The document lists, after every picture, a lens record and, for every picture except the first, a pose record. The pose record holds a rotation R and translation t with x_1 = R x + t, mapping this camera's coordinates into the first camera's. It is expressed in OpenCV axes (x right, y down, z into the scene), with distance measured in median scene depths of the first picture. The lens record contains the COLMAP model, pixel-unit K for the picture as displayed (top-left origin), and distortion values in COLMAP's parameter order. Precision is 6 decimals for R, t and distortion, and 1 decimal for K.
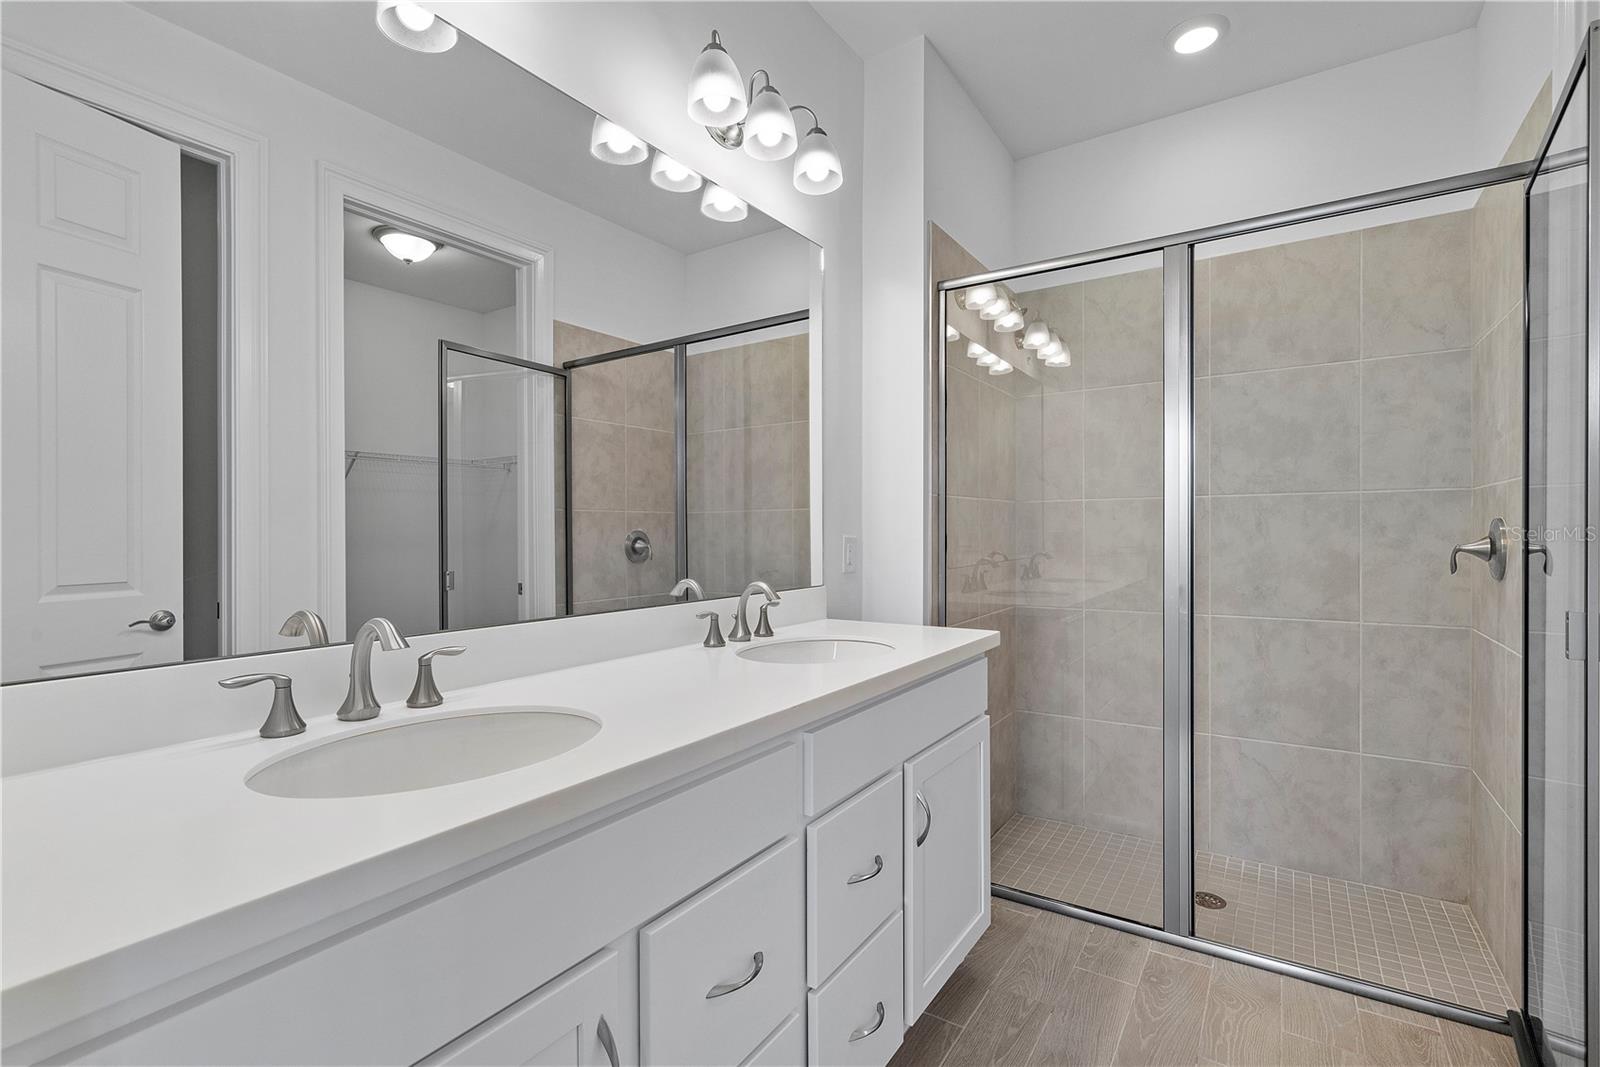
lens RADIAL K [[727.8, 0, 799.9], [0, 727.8, 544.7], [0, 0, 1]] dist [-0.010177, 0.003454]
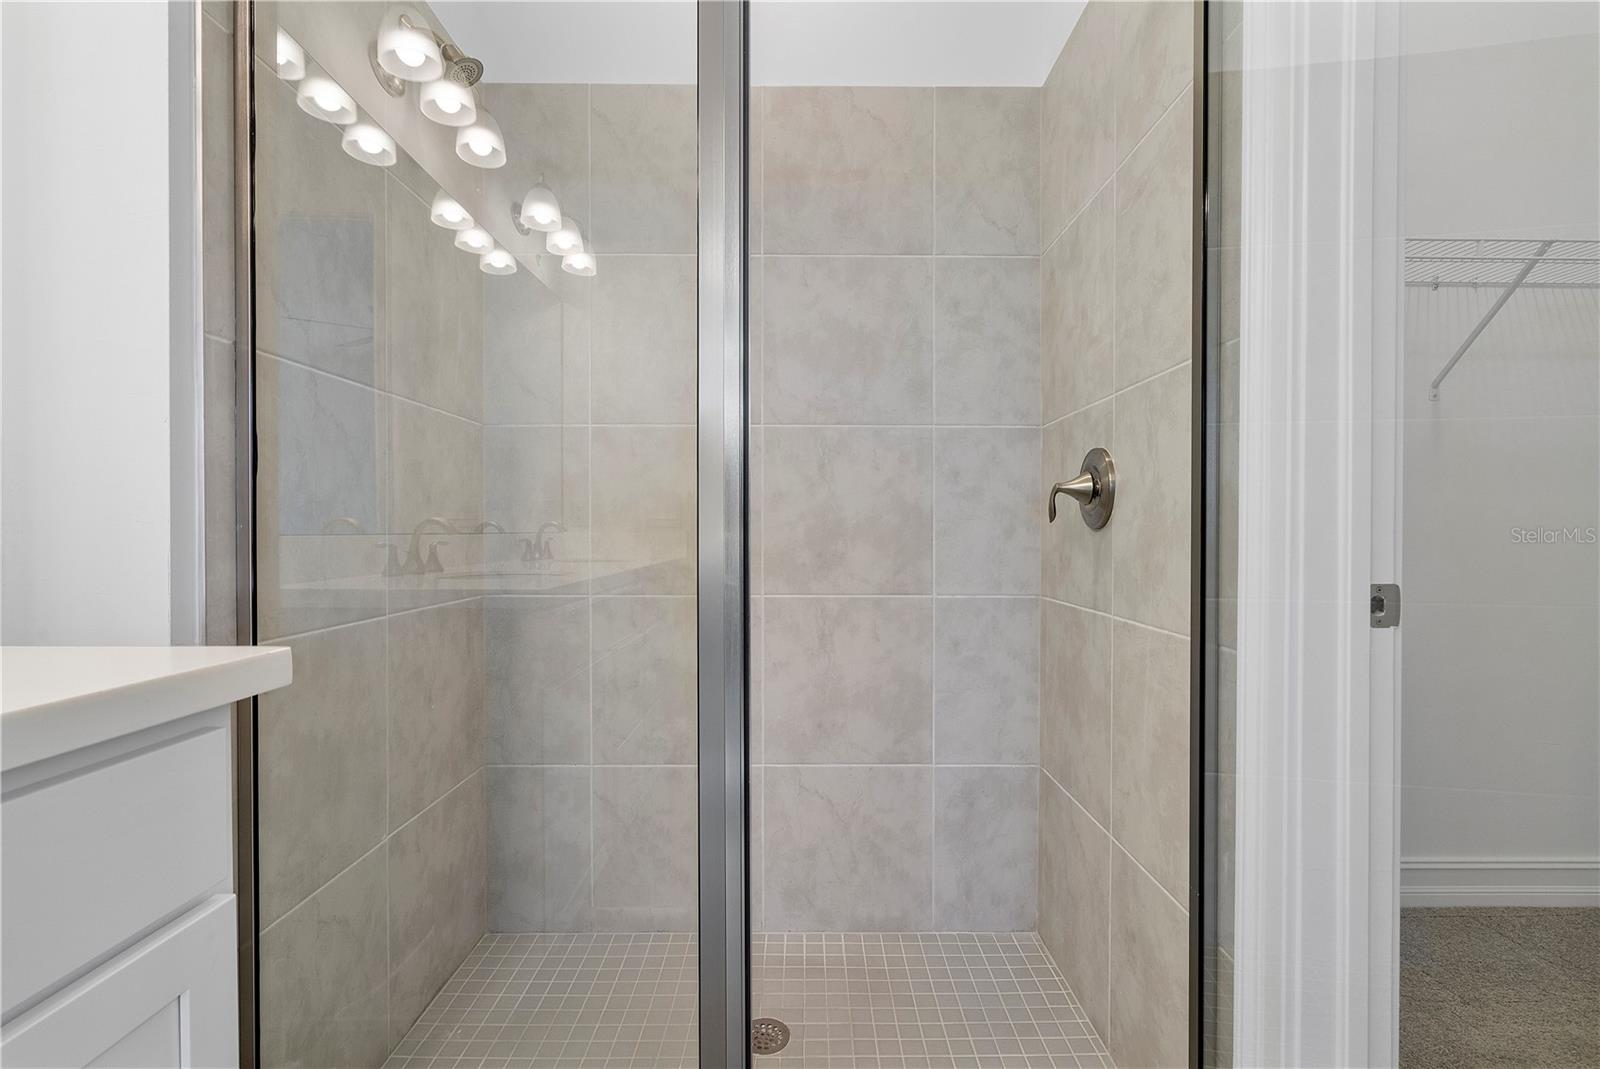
lens RADIAL K [[727.8, 0, 795.9], [0, 727.8, 534.7], [0, 0, 1]] dist [-0.010177, 0.003454]
pose [[0.837264, 0.005103, 0.546775, 0.220097], [0.001331, 0.999934, -0.011370, 0.049427], [-0.546798, 0.010247, 0.837202, 0.417967]]
